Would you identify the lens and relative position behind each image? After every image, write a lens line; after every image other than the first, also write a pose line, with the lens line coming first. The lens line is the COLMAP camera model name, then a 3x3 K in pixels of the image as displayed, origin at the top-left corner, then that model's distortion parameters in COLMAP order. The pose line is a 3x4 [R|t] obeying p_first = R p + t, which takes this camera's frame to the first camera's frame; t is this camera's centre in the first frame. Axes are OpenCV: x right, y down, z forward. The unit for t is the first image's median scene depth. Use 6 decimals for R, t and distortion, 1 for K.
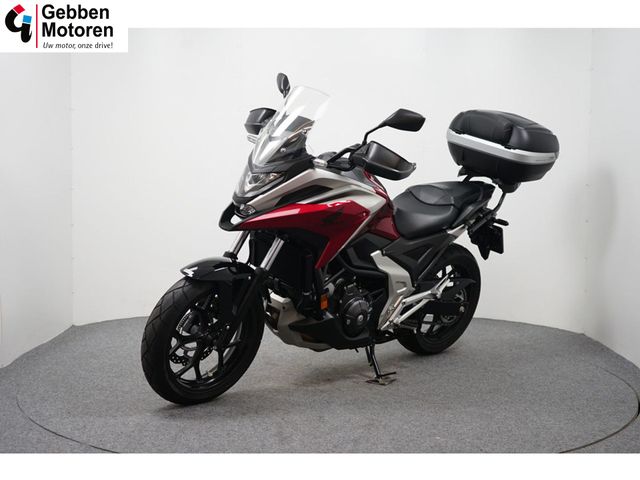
lens RADIAL K [[906.7, 0, 320.0], [0, 906.7, 240.0], [0, 0, 1]] dist [-0.036952, -0.027921]
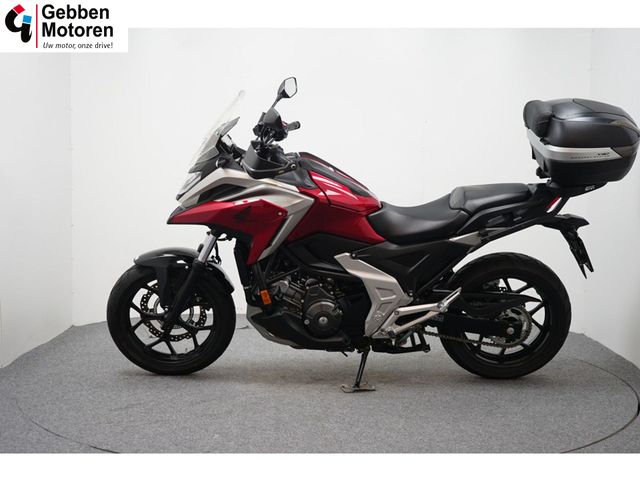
lens RADIAL K [[906.7, 0, 320.0], [0, 906.7, 240.0], [0, 0, 1]] dist [-0.036952, -0.027921]
pose [[0.698408, 0.056387, -0.713476, 0.730021], [-0.052010, 0.998254, 0.027982, -0.027326], [0.713808, 0.017565, 0.700121, 0.305216]]
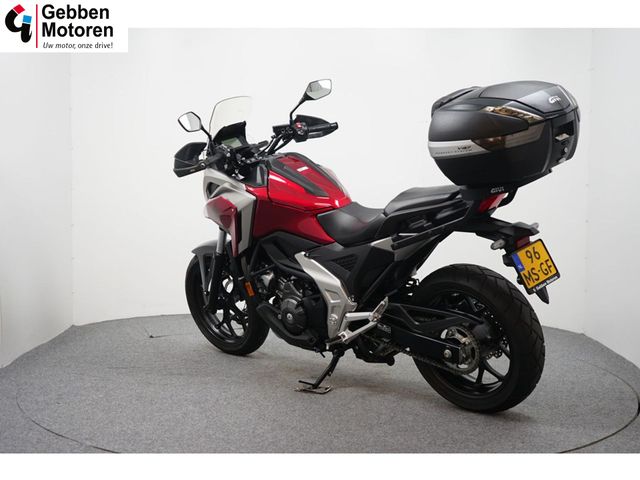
lens RADIAL K [[906.7, 0, 320.0], [0, 906.7, 240.0], [0, 0, 1]] dist [-0.036952, -0.027921]
pose [[0.001476, 0.076319, -0.997082, 1.021544], [-0.069155, 0.994704, 0.076034, -0.074951], [0.997605, 0.068841, 0.006746, 1.009807]]
